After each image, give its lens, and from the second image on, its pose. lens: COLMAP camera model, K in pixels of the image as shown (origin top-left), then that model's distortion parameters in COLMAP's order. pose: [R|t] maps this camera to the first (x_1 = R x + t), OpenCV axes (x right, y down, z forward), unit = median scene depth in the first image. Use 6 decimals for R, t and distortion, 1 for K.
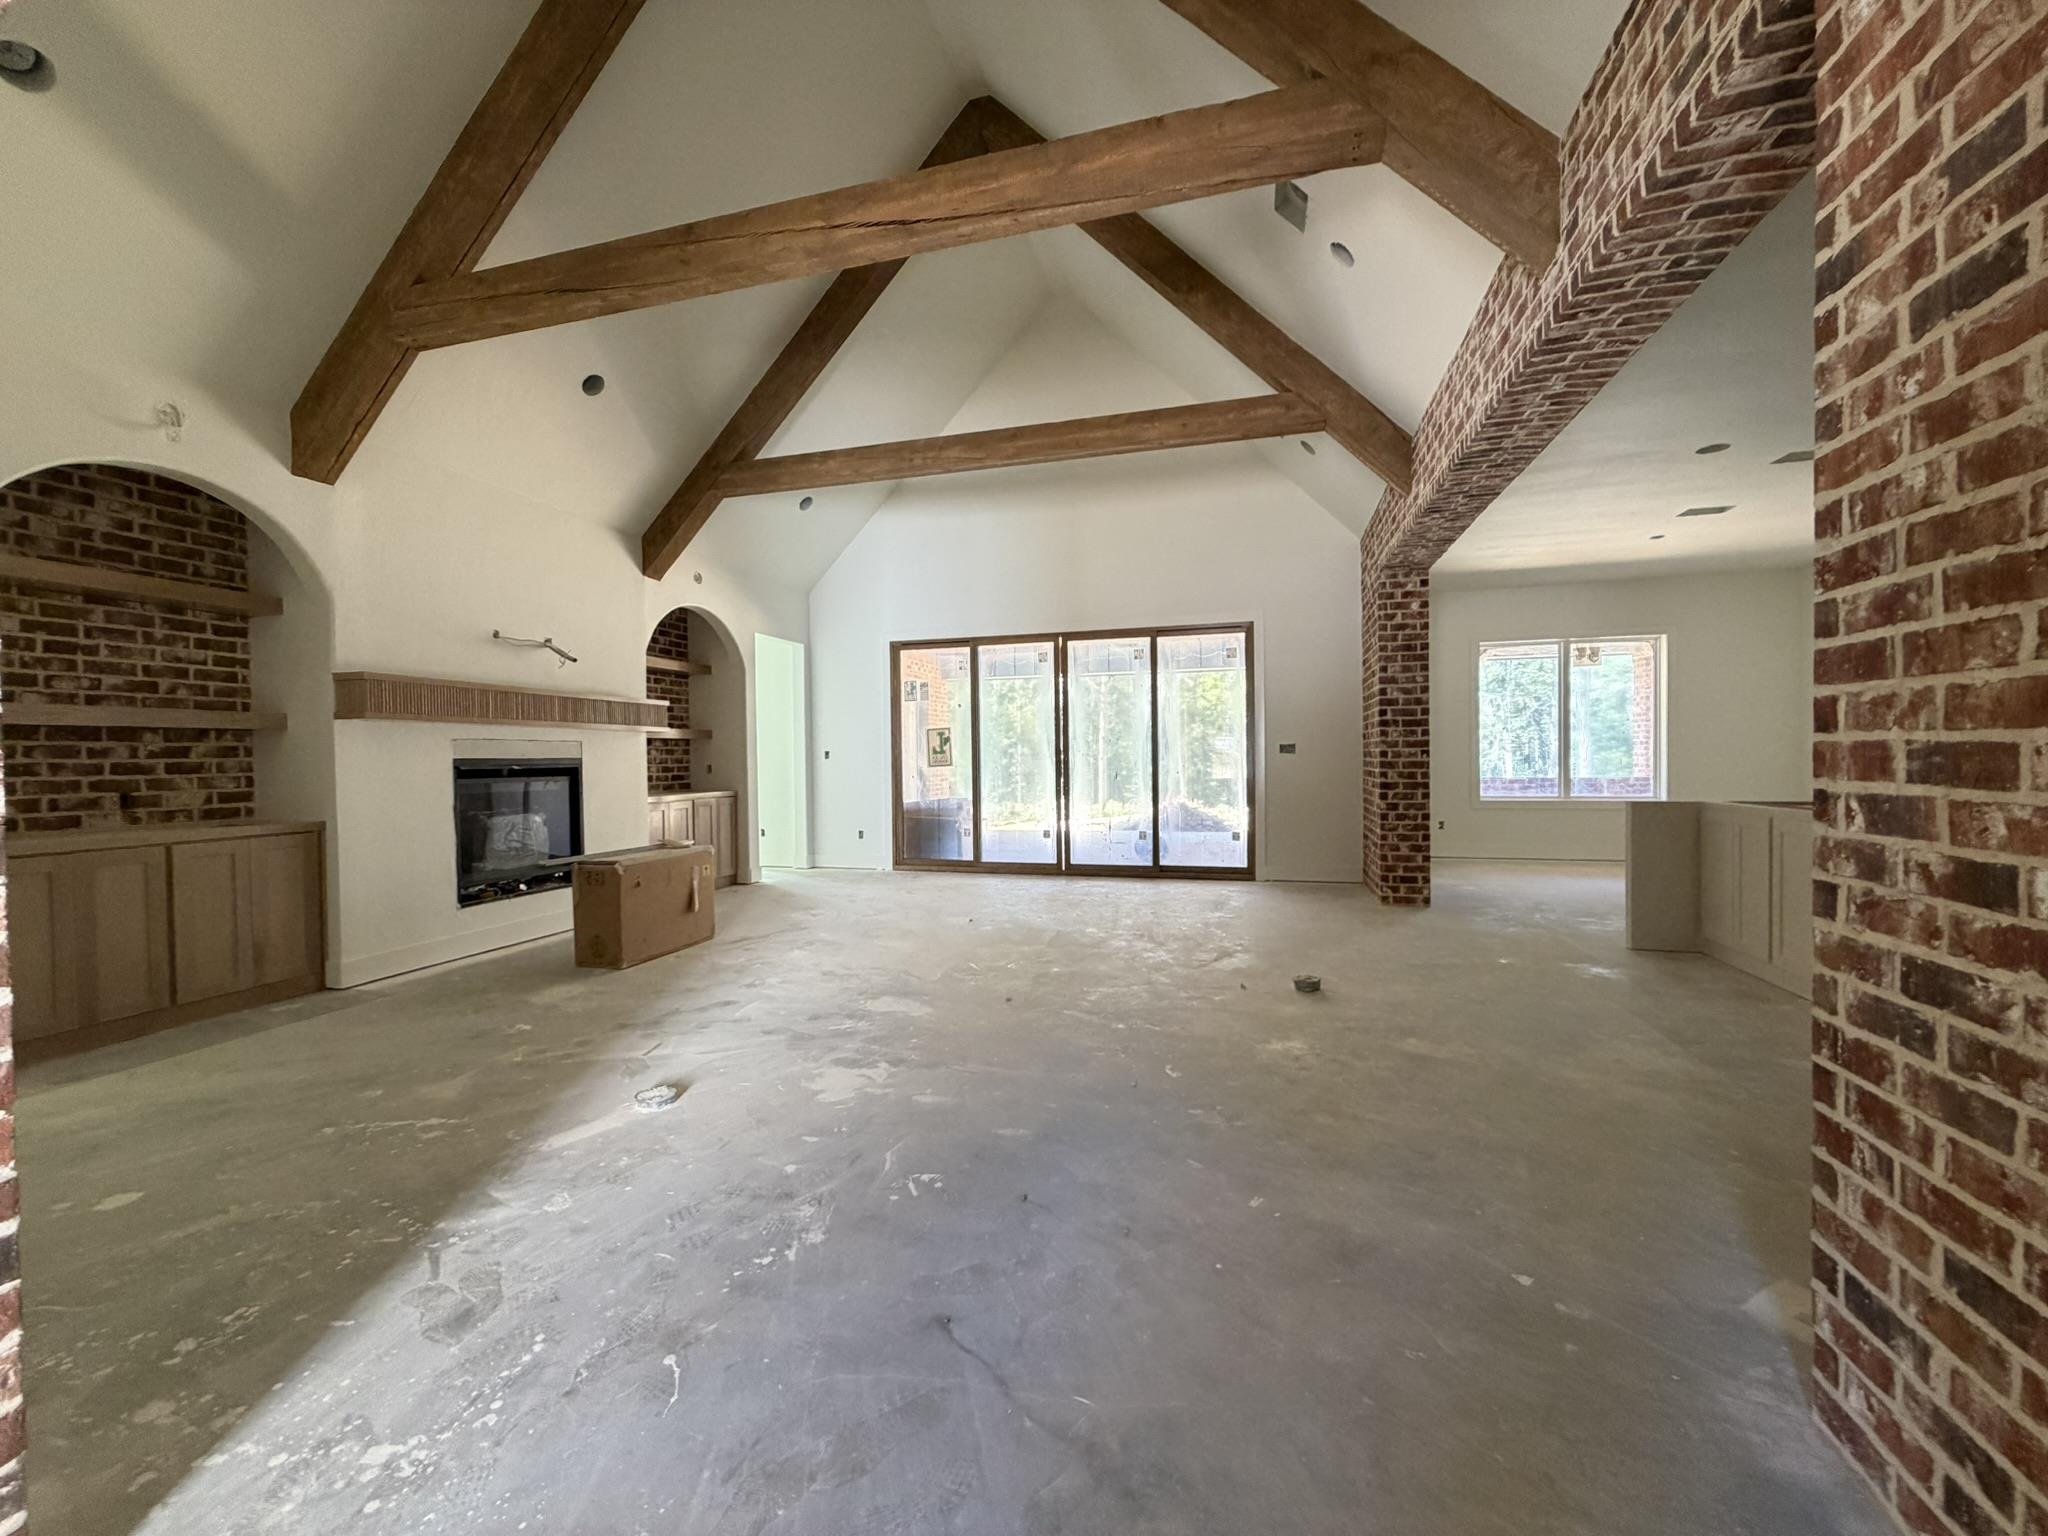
lens RADIAL K [[819.1, 0, 1017.7], [0, 819.1, 767.3], [0, 0, 1]] dist [-0.001407, 0.000699]
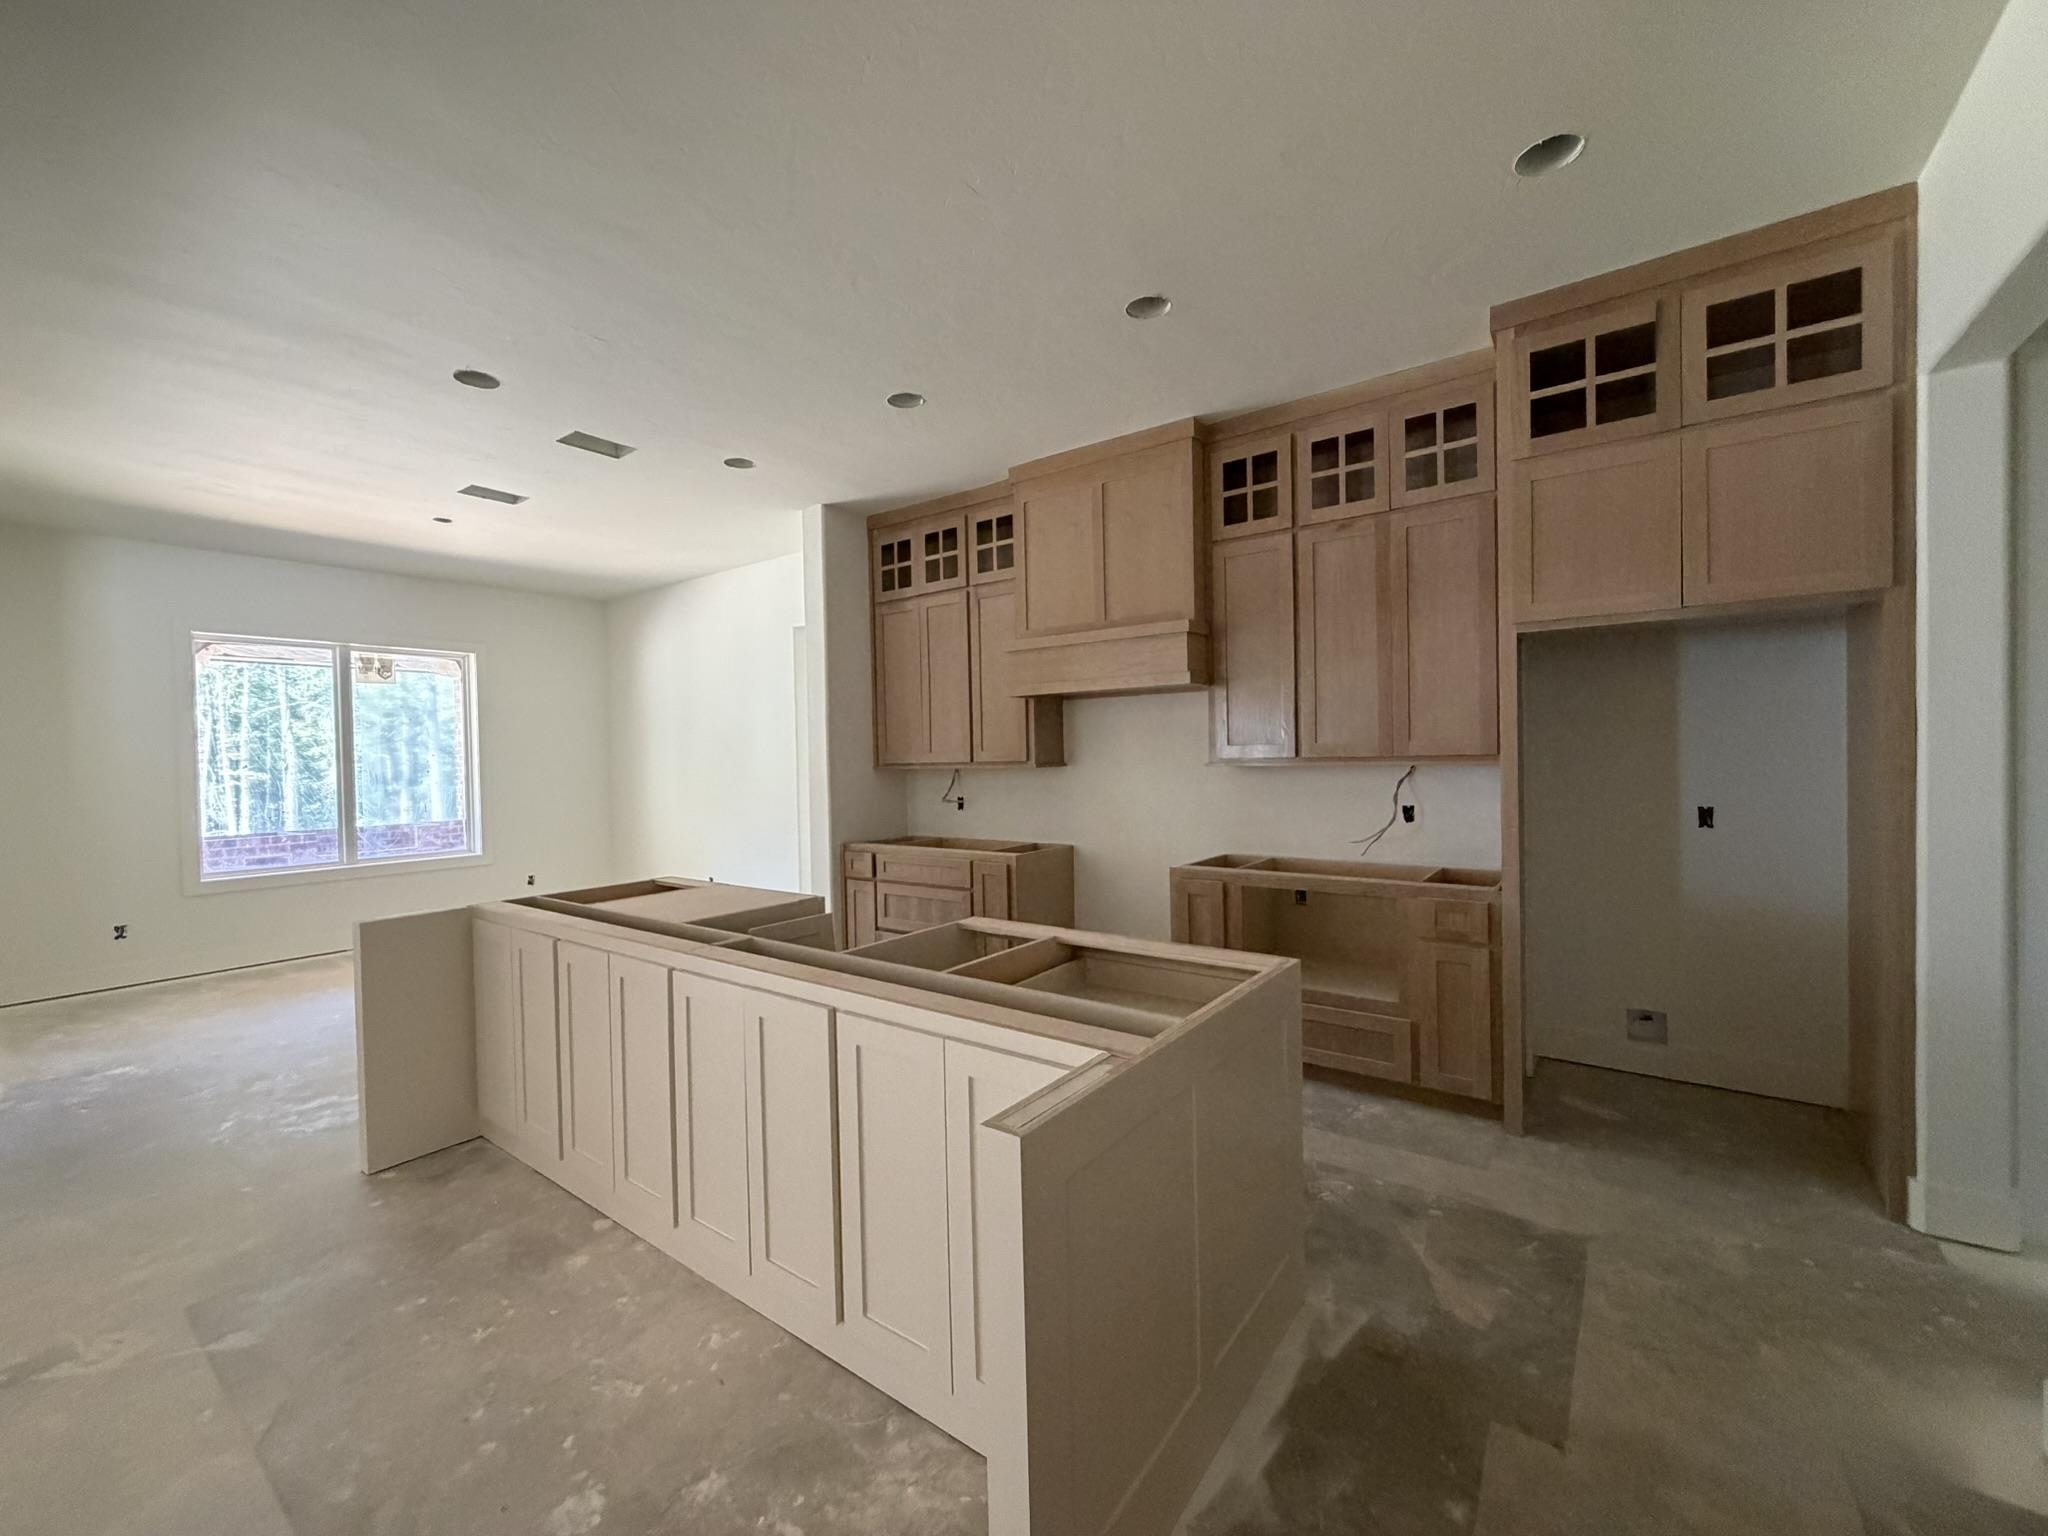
lens RADIAL K [[819.1, 0, 1018.1], [0, 819.1, 768.7], [0, 0, 1]] dist [-0.001407, 0.000699]
pose [[0.349658, -0.011823, 0.936803, 0.410227], [0.029234, 0.999571, 0.001704, -0.061486], [-0.936421, 0.026790, 0.349854, 0.395499]]
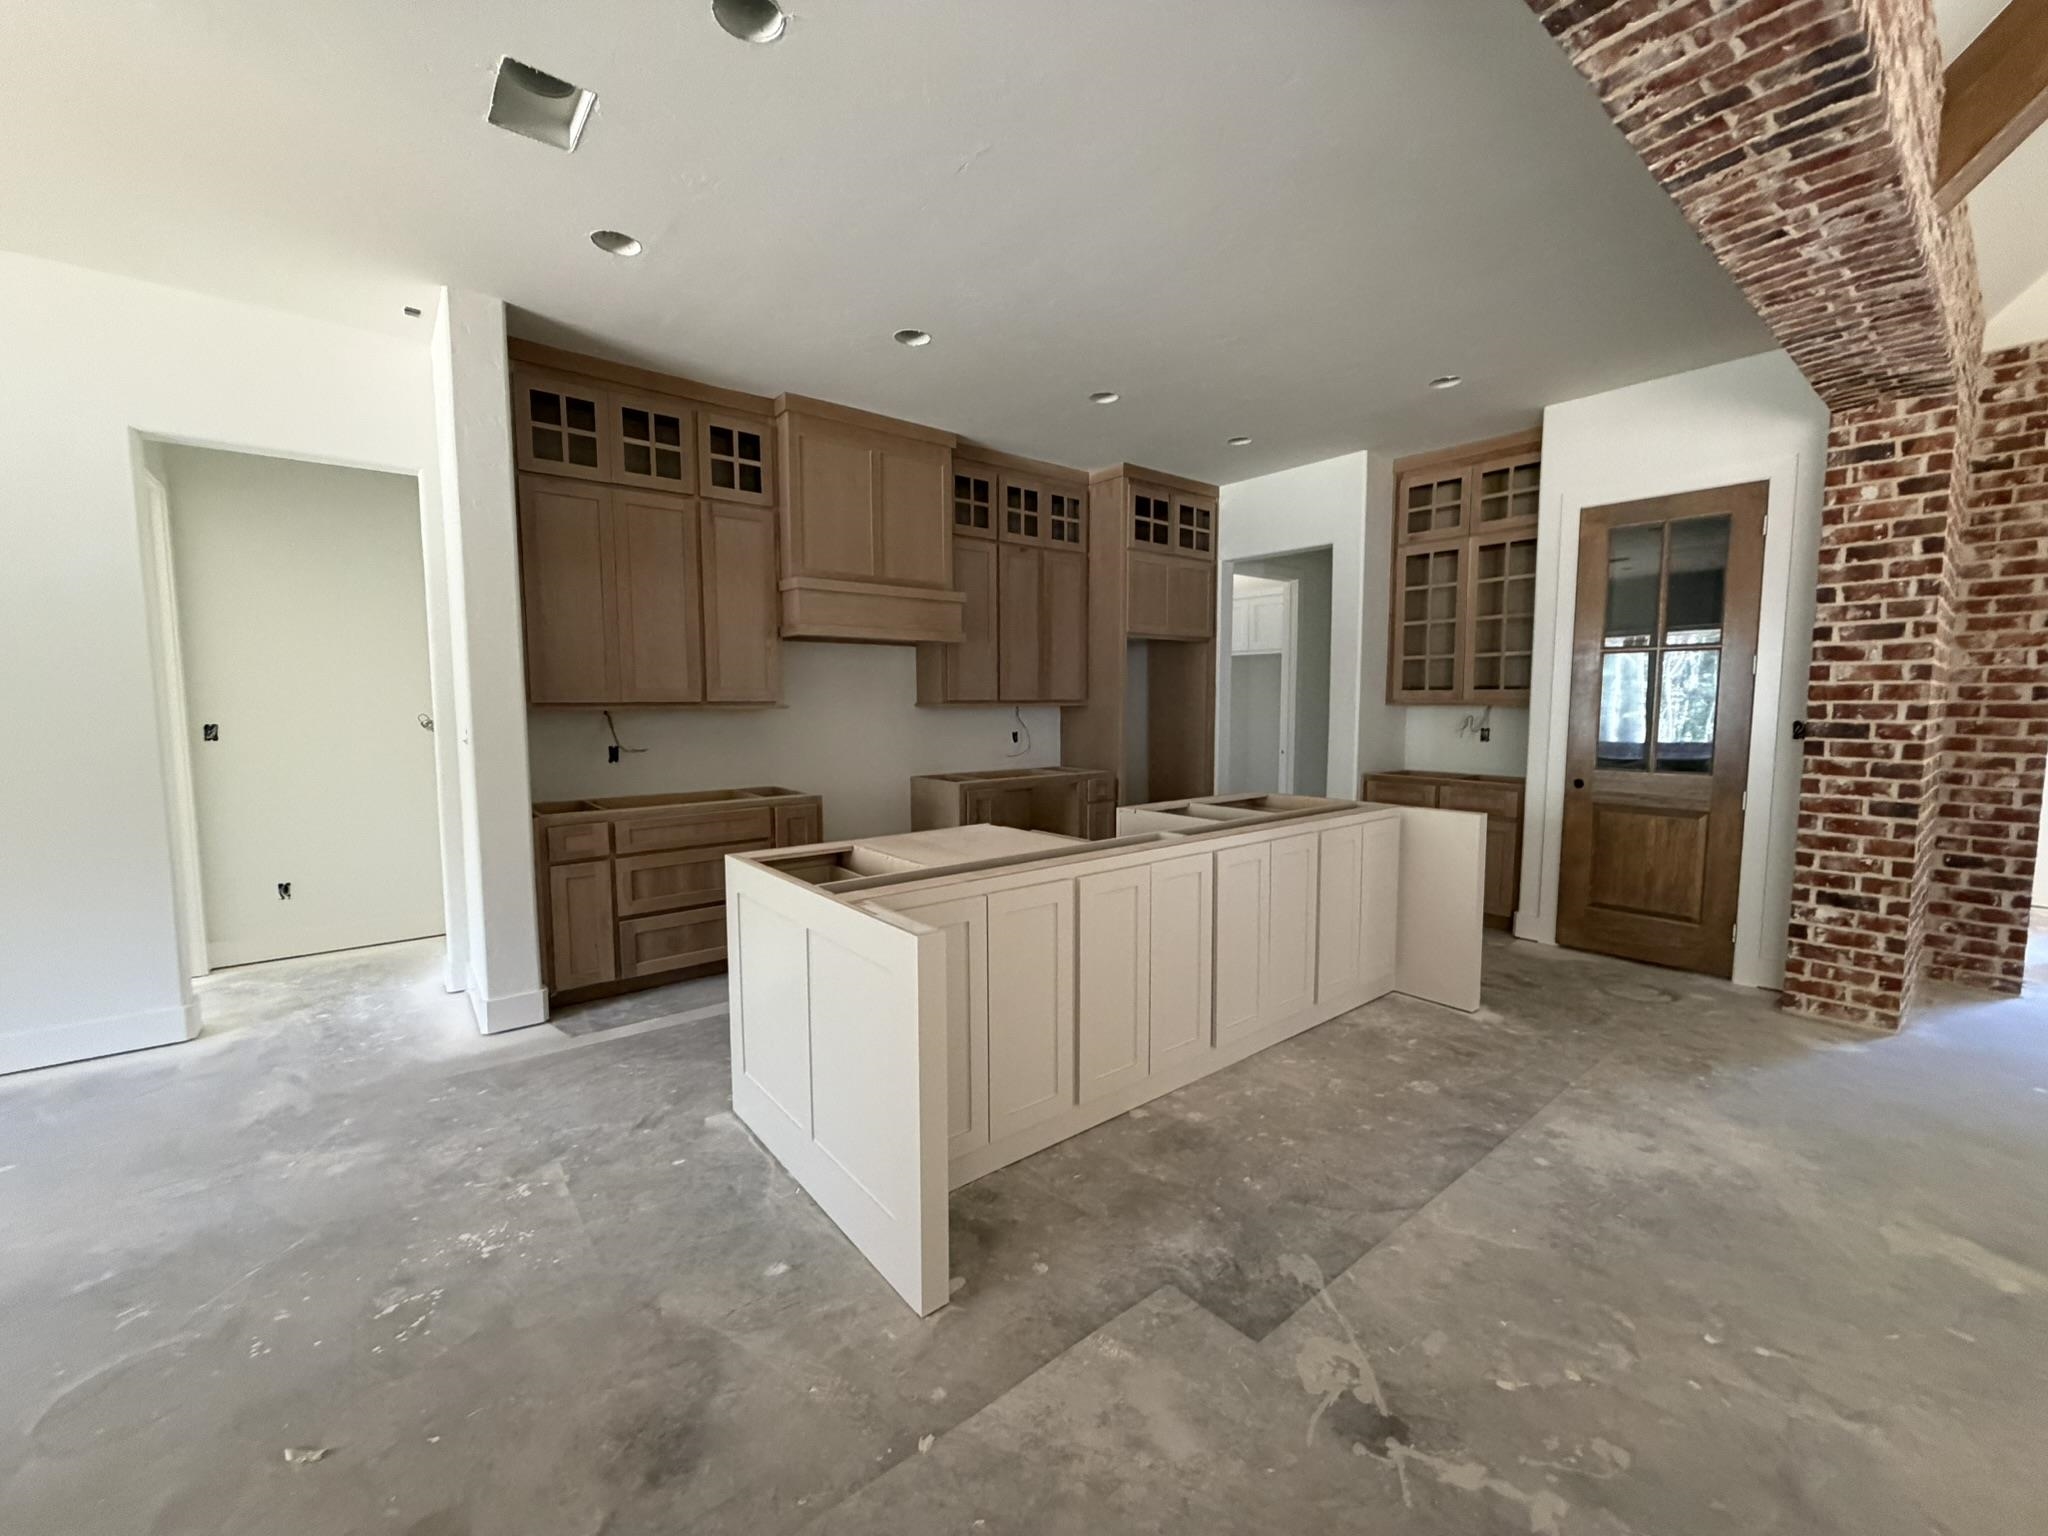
lens RADIAL K [[819.1, 0, 1015.2], [0, 819.1, 769.0], [0, 0, 1]] dist [-0.001407, 0.000699]
pose [[-0.816599, -0.036515, 0.576049, 0.567725], [0.019385, 0.995699, 0.090596, -0.072060], [-0.576880, 0.085148, -0.812379, 1.424874]]
